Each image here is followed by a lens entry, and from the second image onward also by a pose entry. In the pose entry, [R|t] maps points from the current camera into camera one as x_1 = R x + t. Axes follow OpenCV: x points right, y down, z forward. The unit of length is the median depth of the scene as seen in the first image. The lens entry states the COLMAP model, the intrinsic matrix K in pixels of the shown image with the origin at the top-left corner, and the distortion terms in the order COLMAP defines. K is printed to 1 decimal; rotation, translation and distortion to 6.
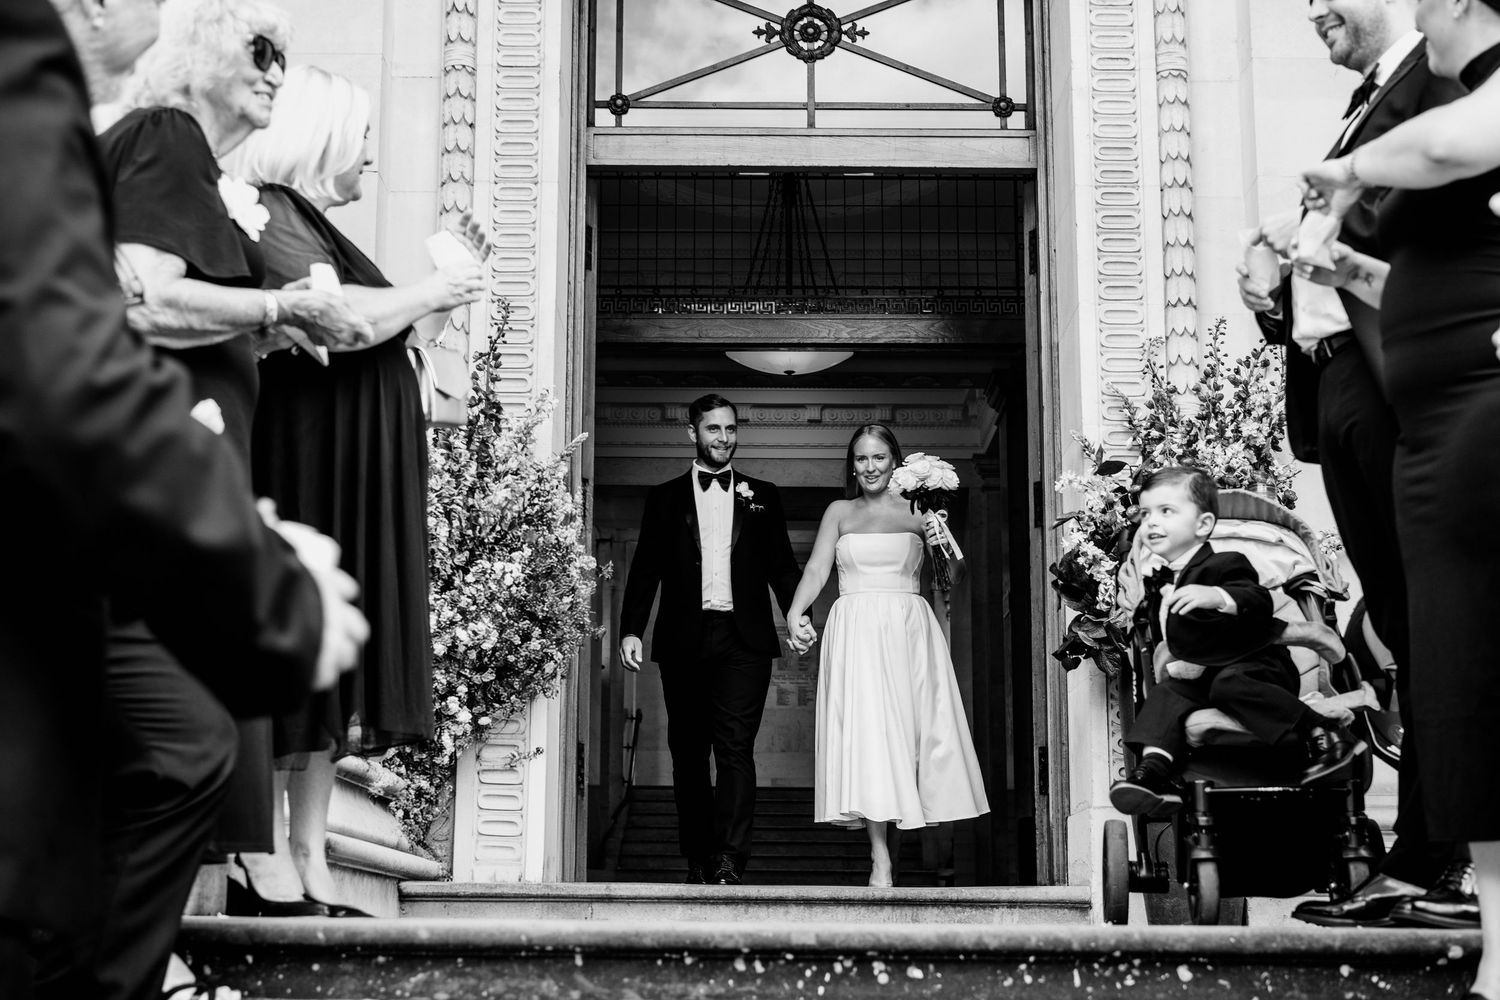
lens RADIAL K [[2164.3, 0, 750.8], [0, 2164.3, 499.5], [0, 0, 1]] dist [-0.025568, 0.000000]
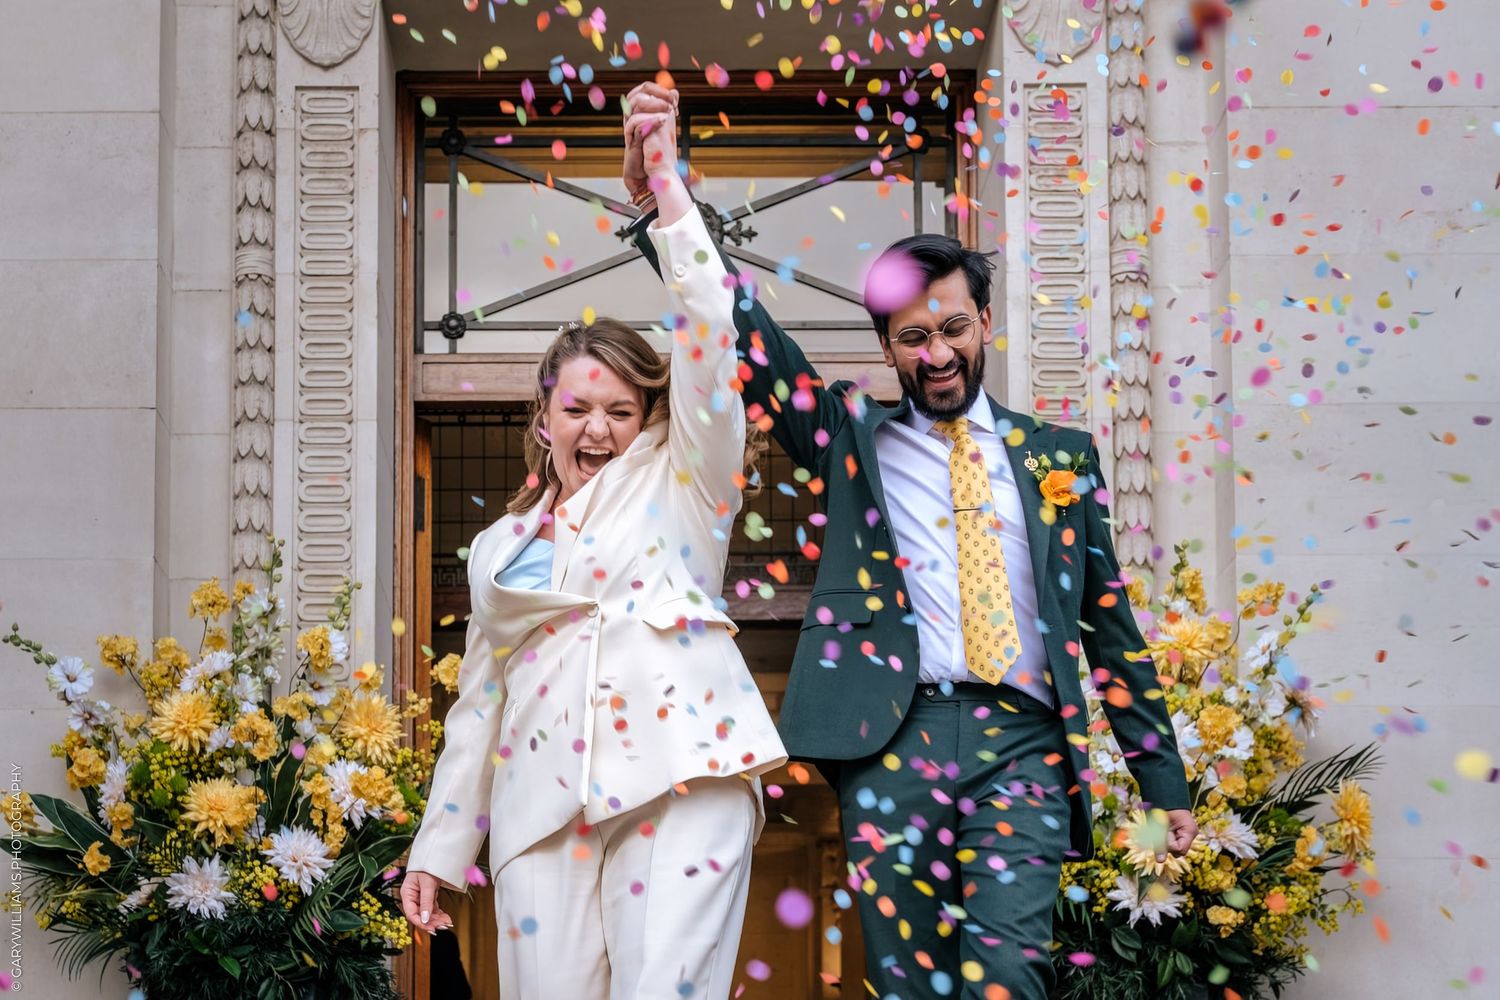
lens RADIAL K [[1671.8, 0, 753.1], [0, 1671.8, 498.5], [0, 0, 1]] dist [-0.005190, 0.000000]
pose [[0.997712, -0.000459, 0.067600, 0.009965], [0.011795, 0.985820, -0.167394, -0.010420], [-0.066564, 0.167808, 0.983570, 0.380916]]
